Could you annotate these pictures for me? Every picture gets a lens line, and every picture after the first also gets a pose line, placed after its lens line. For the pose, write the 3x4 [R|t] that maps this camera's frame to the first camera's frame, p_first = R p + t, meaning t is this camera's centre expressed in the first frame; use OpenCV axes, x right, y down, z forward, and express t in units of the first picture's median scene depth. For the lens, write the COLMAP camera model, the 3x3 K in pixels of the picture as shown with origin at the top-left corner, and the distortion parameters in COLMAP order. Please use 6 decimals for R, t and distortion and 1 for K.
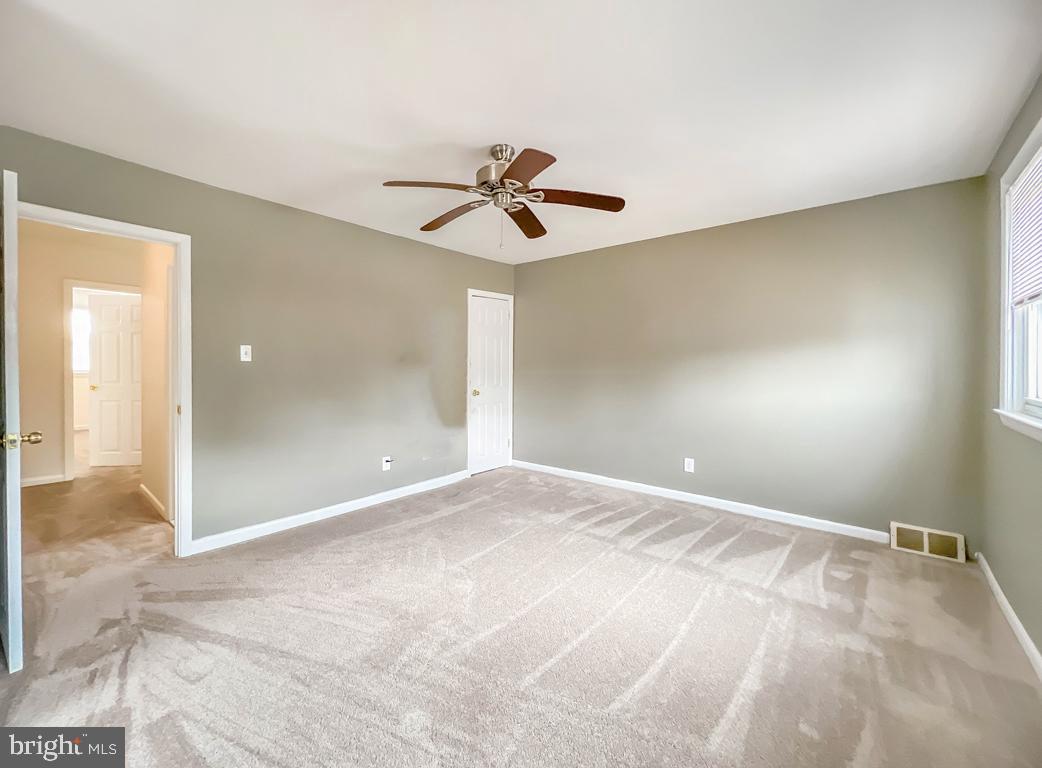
lens RADIAL K [[431.7, 0, 516.2], [0, 431.7, 367.4], [0, 0, 1]] dist [0.001002, 0.000311]
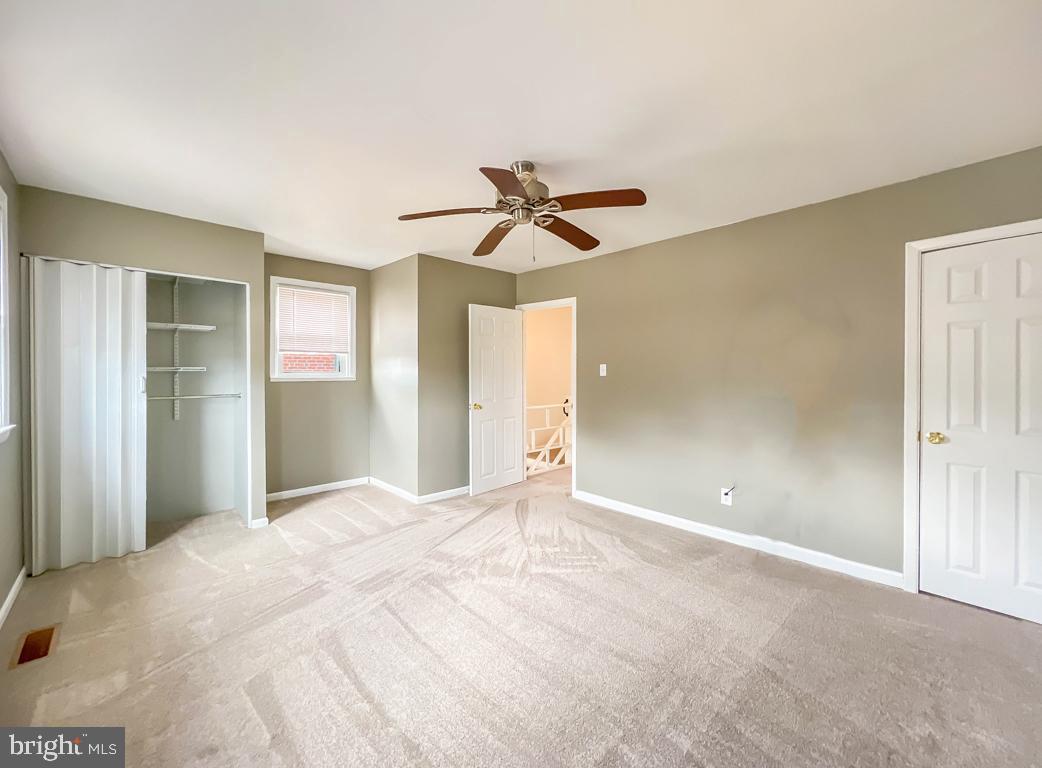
lens RADIAL K [[431.7, 0, 516.2], [0, 431.7, 367.4], [0, 0, 1]] dist [0.001002, 0.000311]
pose [[-0.141530, -0.021186, -0.989707, 0.868478], [-0.011970, 0.999734, -0.019689, -0.012449], [0.989862, 0.009060, -0.141746, 1.027058]]
